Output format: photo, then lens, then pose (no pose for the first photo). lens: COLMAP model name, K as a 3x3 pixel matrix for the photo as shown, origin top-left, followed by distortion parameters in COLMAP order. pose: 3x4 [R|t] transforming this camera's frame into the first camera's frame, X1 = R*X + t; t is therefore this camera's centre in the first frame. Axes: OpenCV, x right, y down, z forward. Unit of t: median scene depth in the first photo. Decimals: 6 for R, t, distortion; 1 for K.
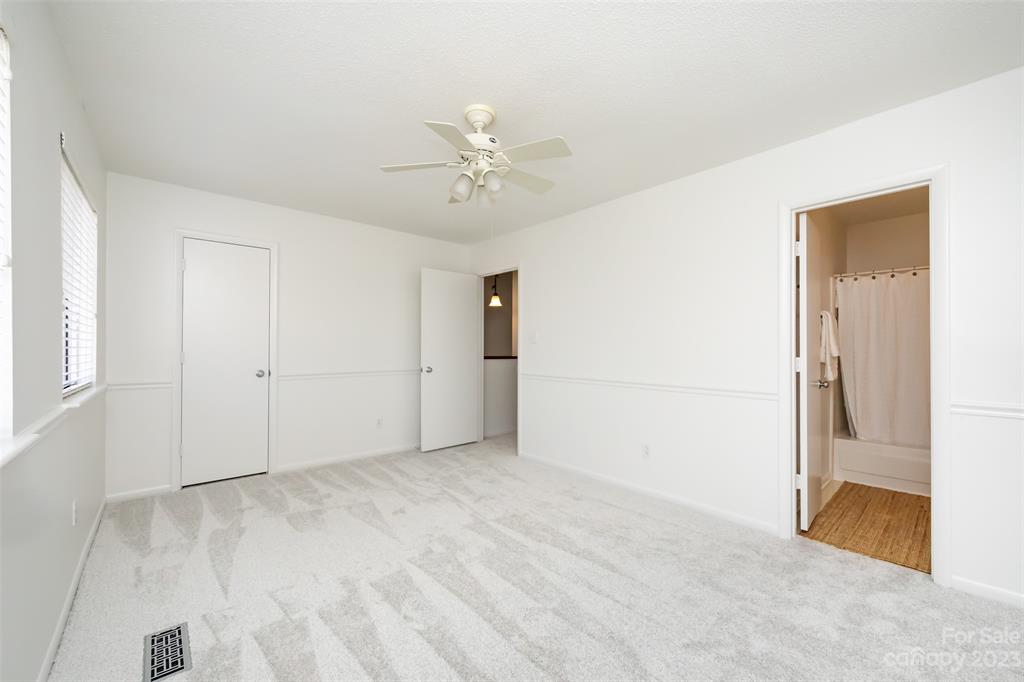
lens RADIAL K [[406.2, 0, 511.7], [0, 406.2, 341.3], [0, 0, 1]] dist [-0.001883, -0.001670]
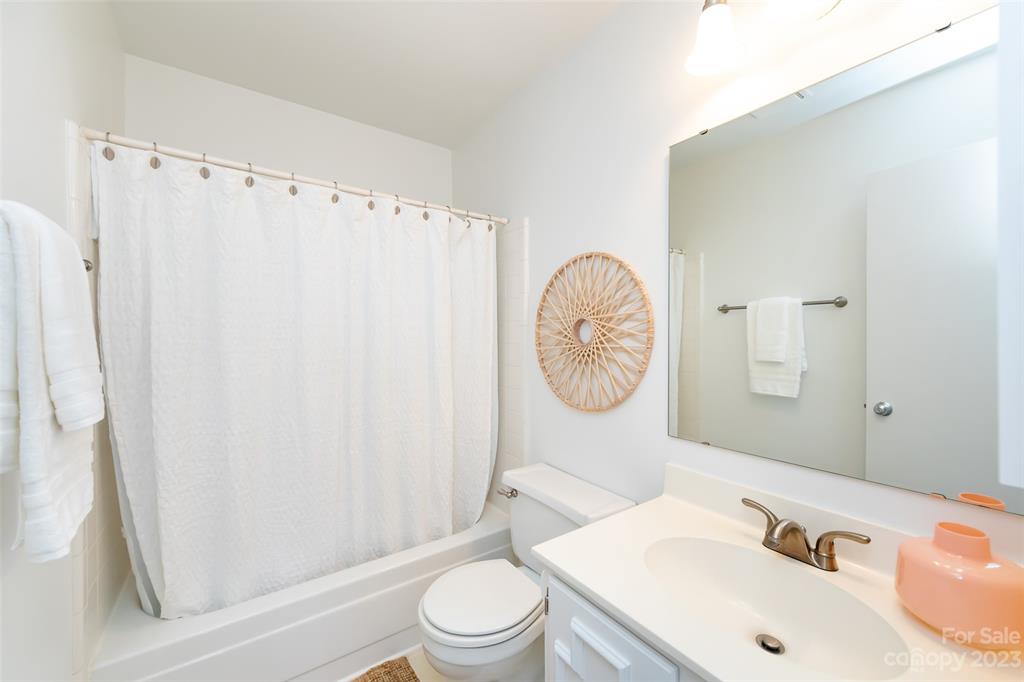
lens RADIAL K [[406.2, 0, 511.7], [0, 406.2, 341.1], [0, 0, 1]] dist [-0.001883, -0.001670]
pose [[0.095599, -0.013400, 0.995330, 0.527670], [-0.000132, 0.999909, 0.013474, -0.009910], [-0.995420, -0.001420, 0.095589, 0.656128]]
